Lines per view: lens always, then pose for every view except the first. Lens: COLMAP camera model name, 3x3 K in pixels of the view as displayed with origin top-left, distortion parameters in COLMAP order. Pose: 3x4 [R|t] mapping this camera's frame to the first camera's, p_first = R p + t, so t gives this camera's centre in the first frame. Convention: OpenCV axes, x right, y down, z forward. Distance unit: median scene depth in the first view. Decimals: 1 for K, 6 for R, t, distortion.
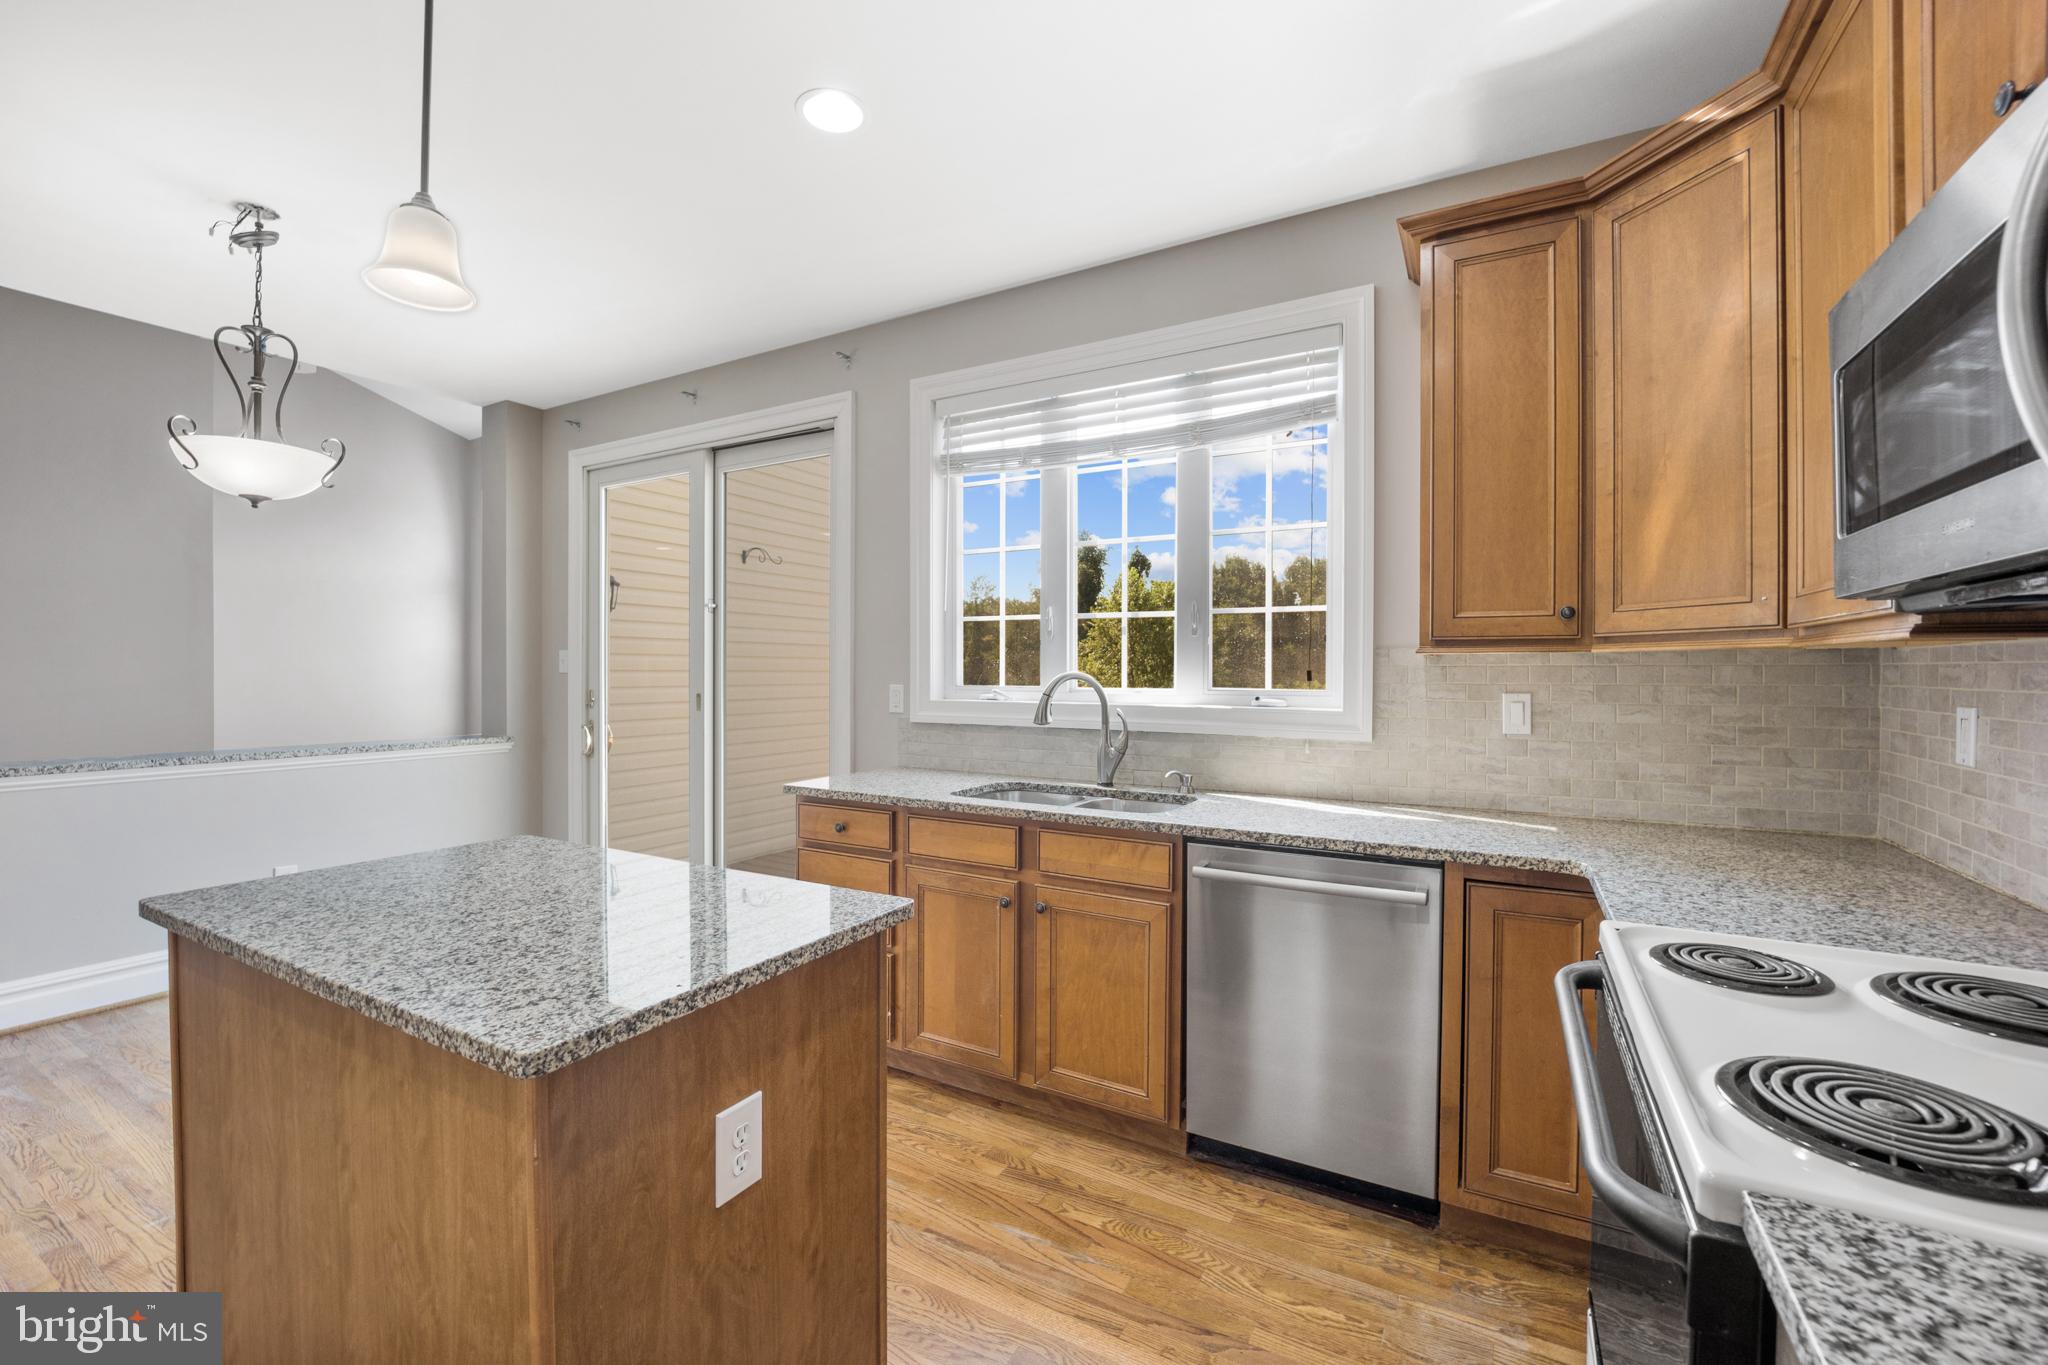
lens RADIAL K [[844.5, 0, 1019.0], [0, 844.5, 679.4], [0, 0, 1]] dist [-0.005607, 0.000518]
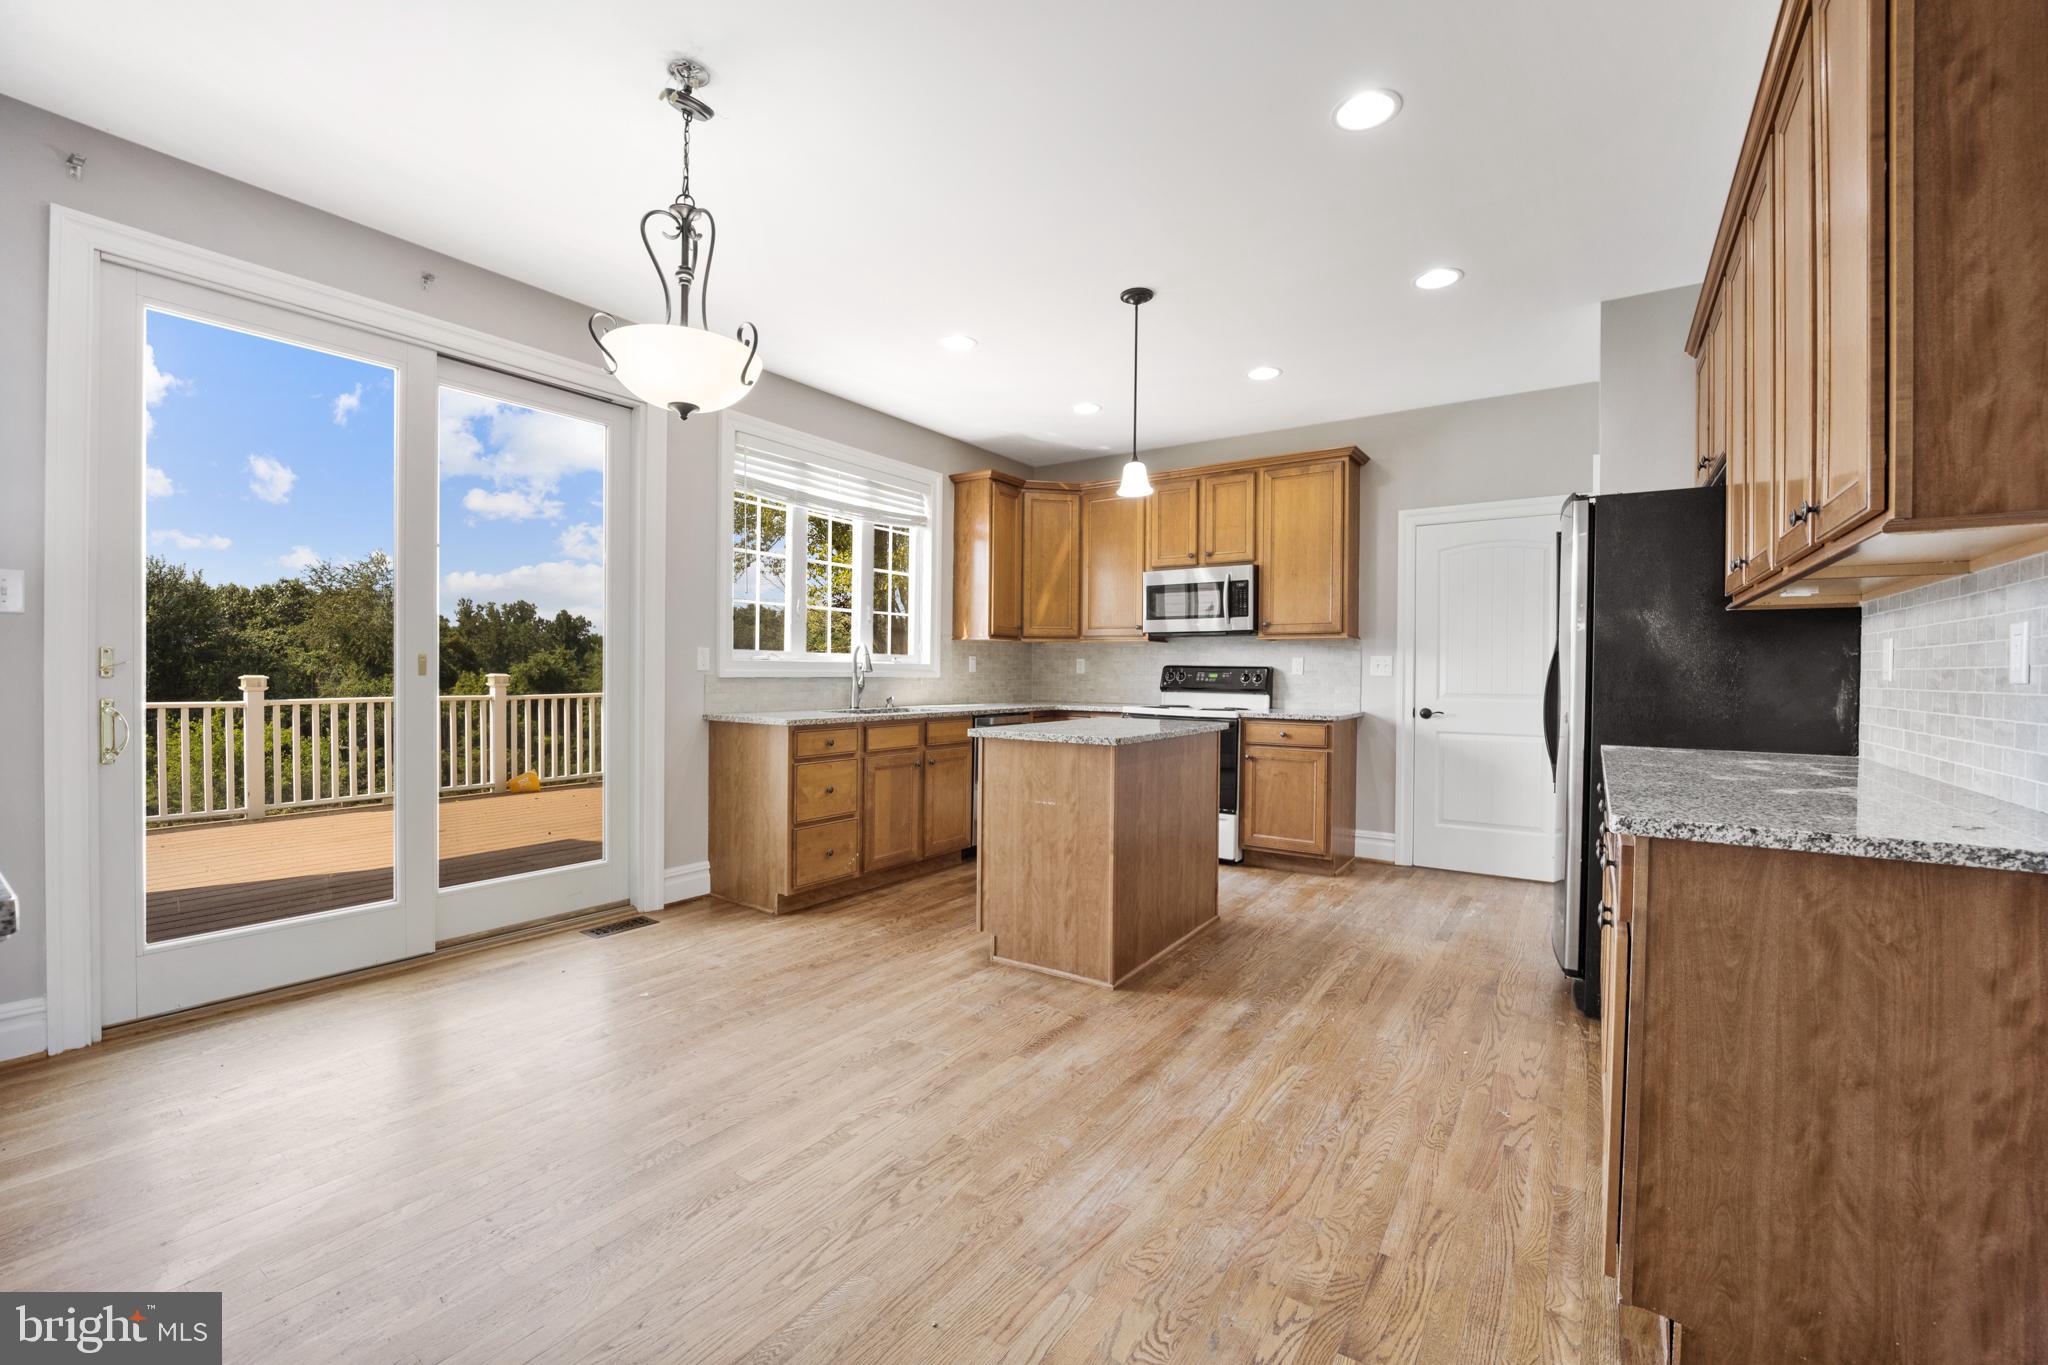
lens RADIAL K [[844.5, 0, 991.1], [0, 844.5, 683.6], [0, 0, 1]] dist [-0.005607, 0.000518]
pose [[0.119050, -0.016734, 0.992747, -1.798384], [0.001696, 0.999860, 0.016651, 0.052937], [-0.992887, -0.000298, 0.119062, 0.593238]]
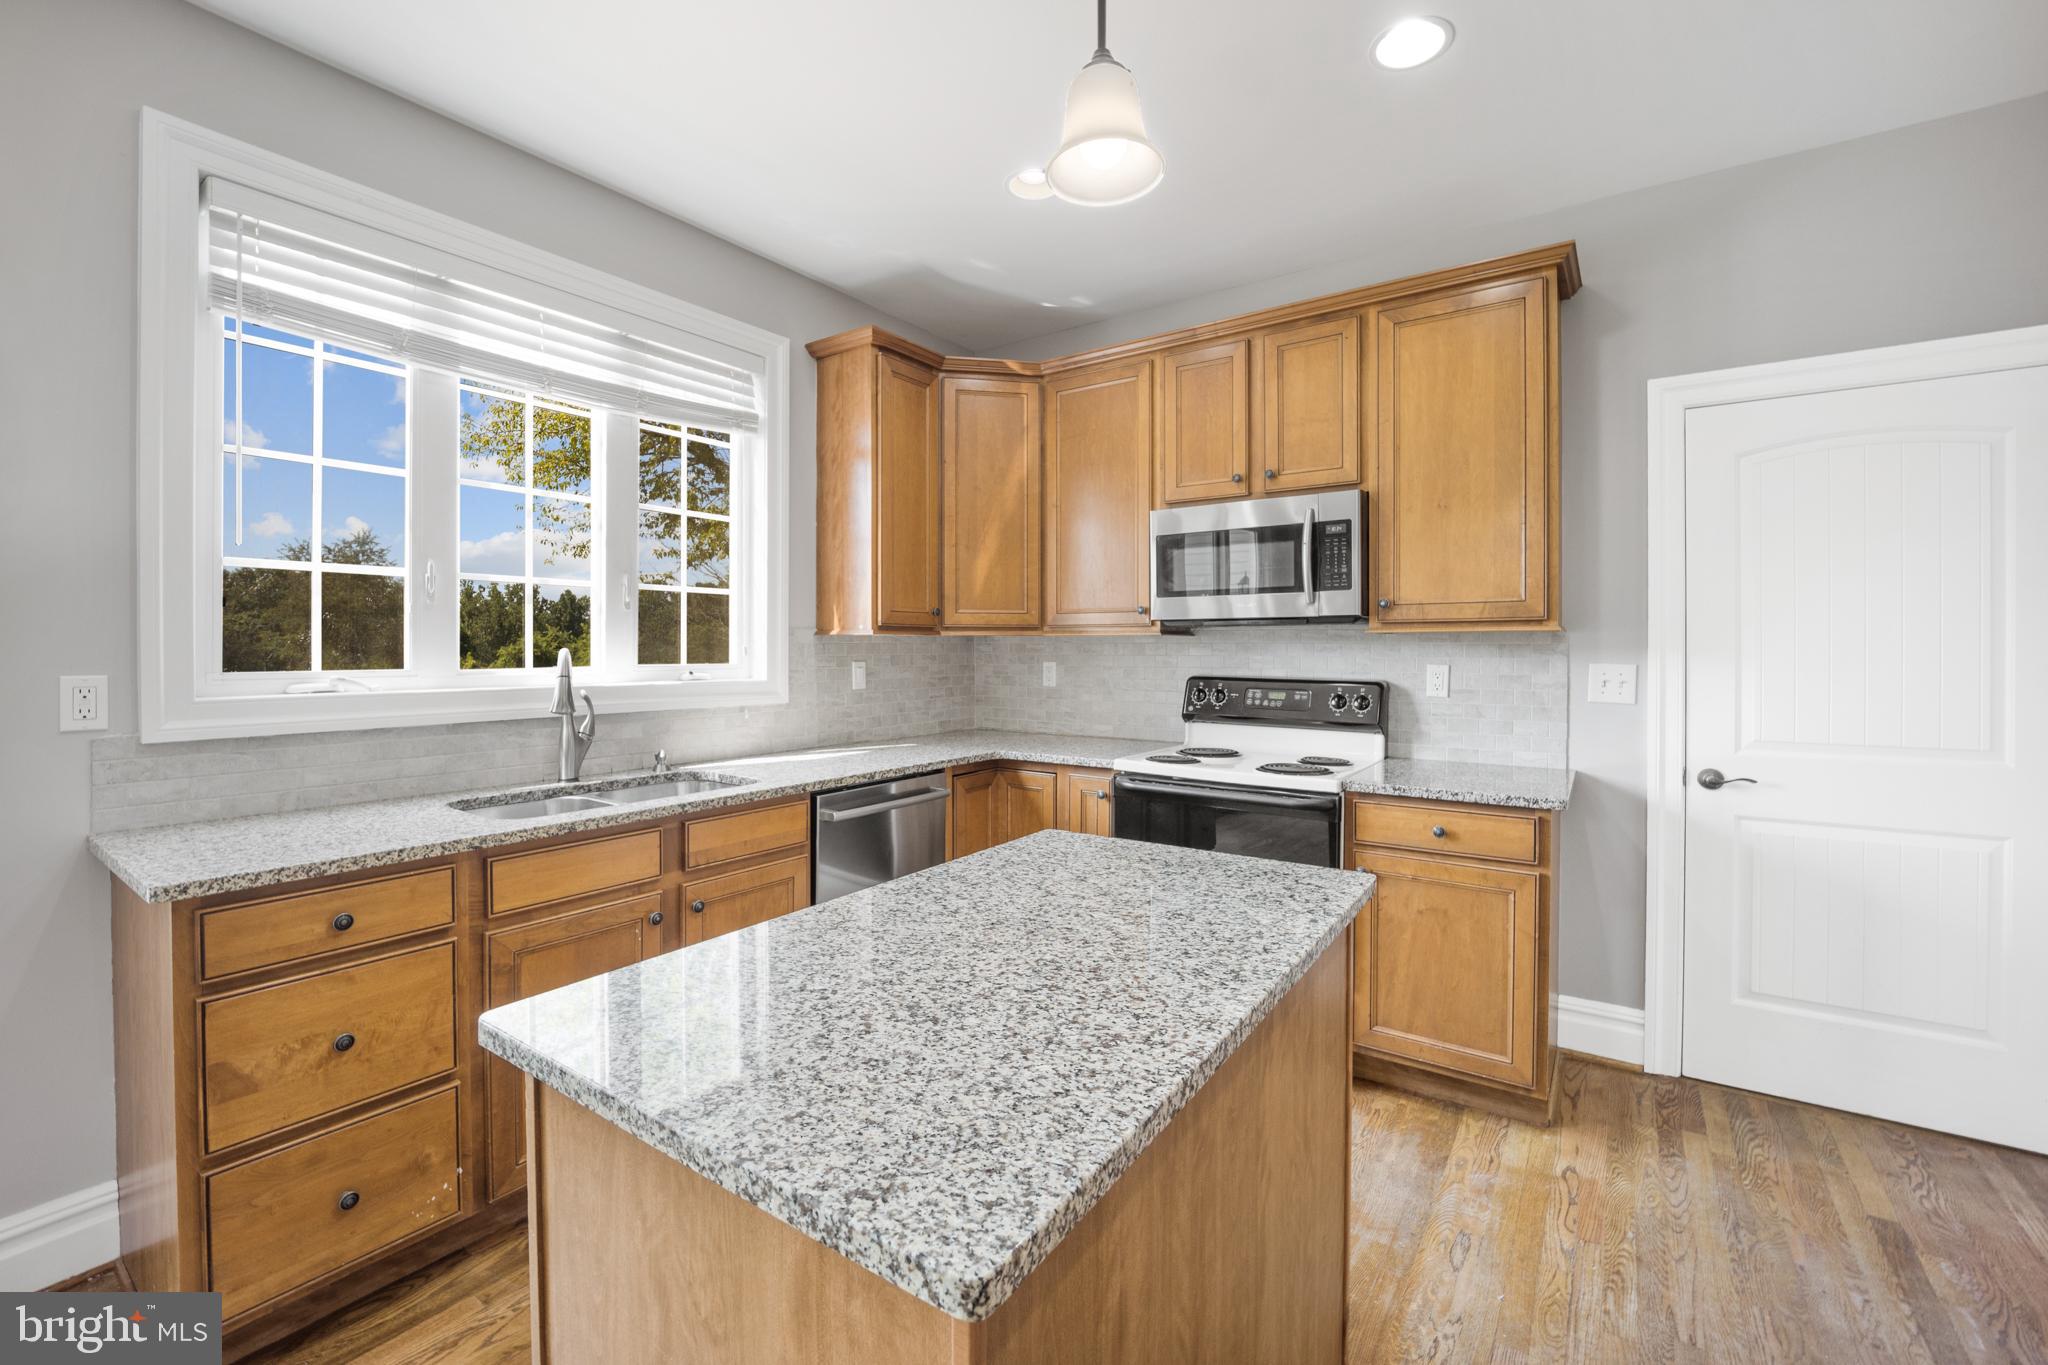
lens RADIAL K [[844.5, 0, 1014.3], [0, 844.5, 658.1], [0, 0, 1]] dist [-0.005607, 0.000518]
pose [[0.111677, -0.015662, 0.993621, -0.791855], [0.010300, 0.999840, 0.014603, -0.008082], [-0.993691, 0.008603, 0.111821, 0.521541]]
